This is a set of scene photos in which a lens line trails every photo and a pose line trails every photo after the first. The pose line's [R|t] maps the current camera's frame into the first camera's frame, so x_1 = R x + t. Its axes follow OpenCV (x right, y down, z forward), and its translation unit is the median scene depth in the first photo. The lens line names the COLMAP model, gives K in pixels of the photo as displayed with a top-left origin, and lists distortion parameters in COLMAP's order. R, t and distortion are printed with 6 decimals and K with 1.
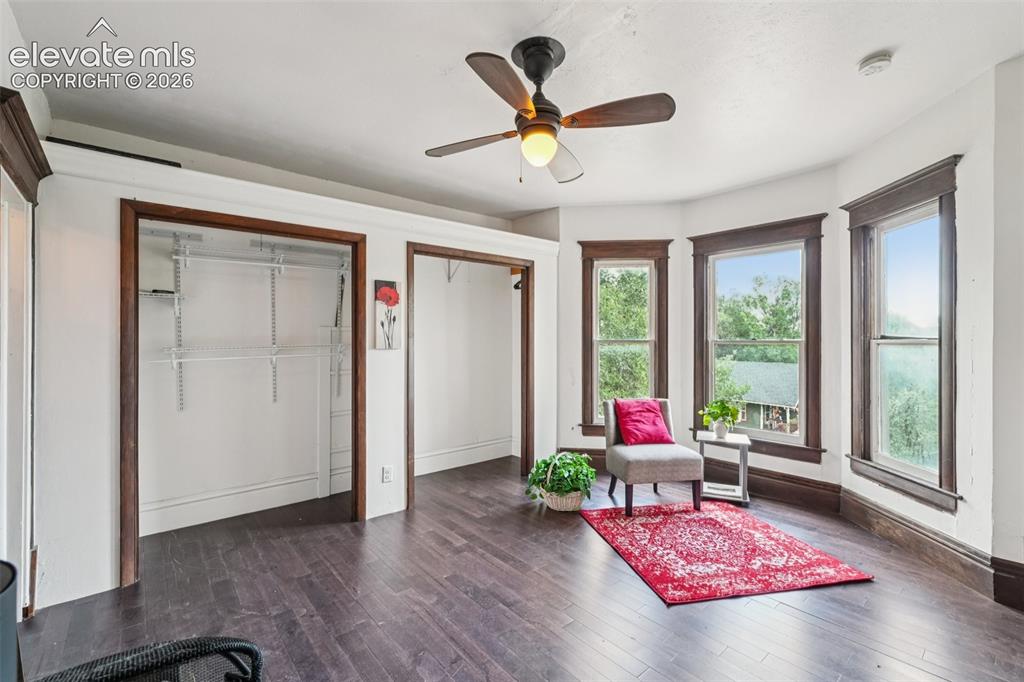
lens RADIAL K [[457.9, 0, 514.8], [0, 457.9, 336.7], [0, 0, 1]] dist [-0.000026, 0.001706]
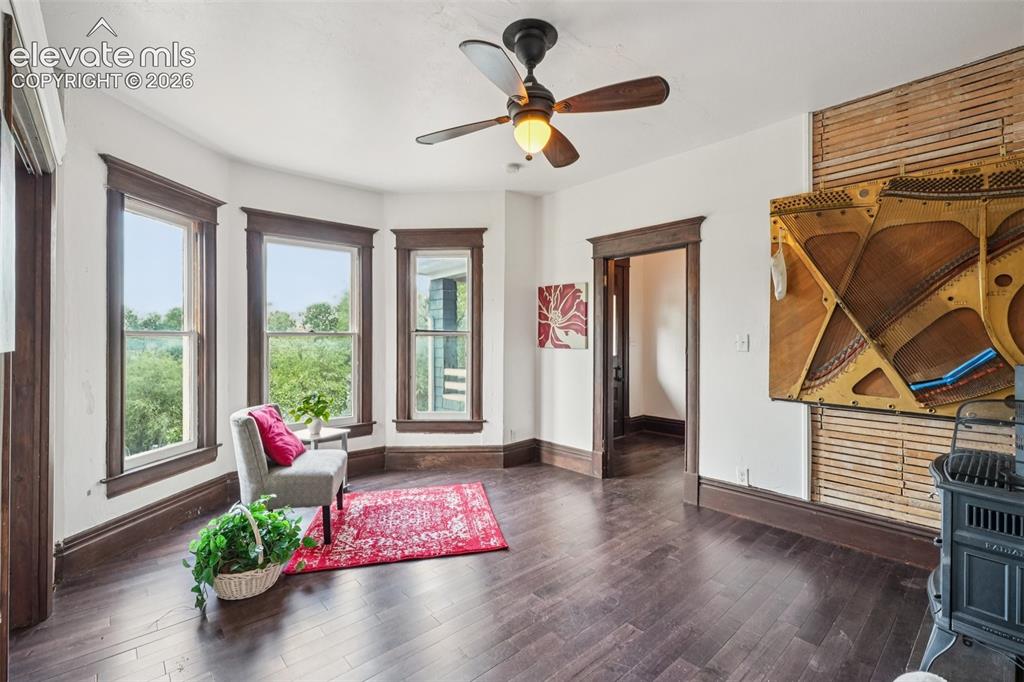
lens RADIAL K [[457.9, 0, 519.7], [0, 457.9, 336.6], [0, 0, 1]] dist [-0.000026, 0.001706]
pose [[-0.037228, -0.000746, 0.999307, -0.623434], [-0.003487, 0.999994, 0.000617, 0.017863], [-0.999301, -0.003461, -0.037230, 0.725804]]
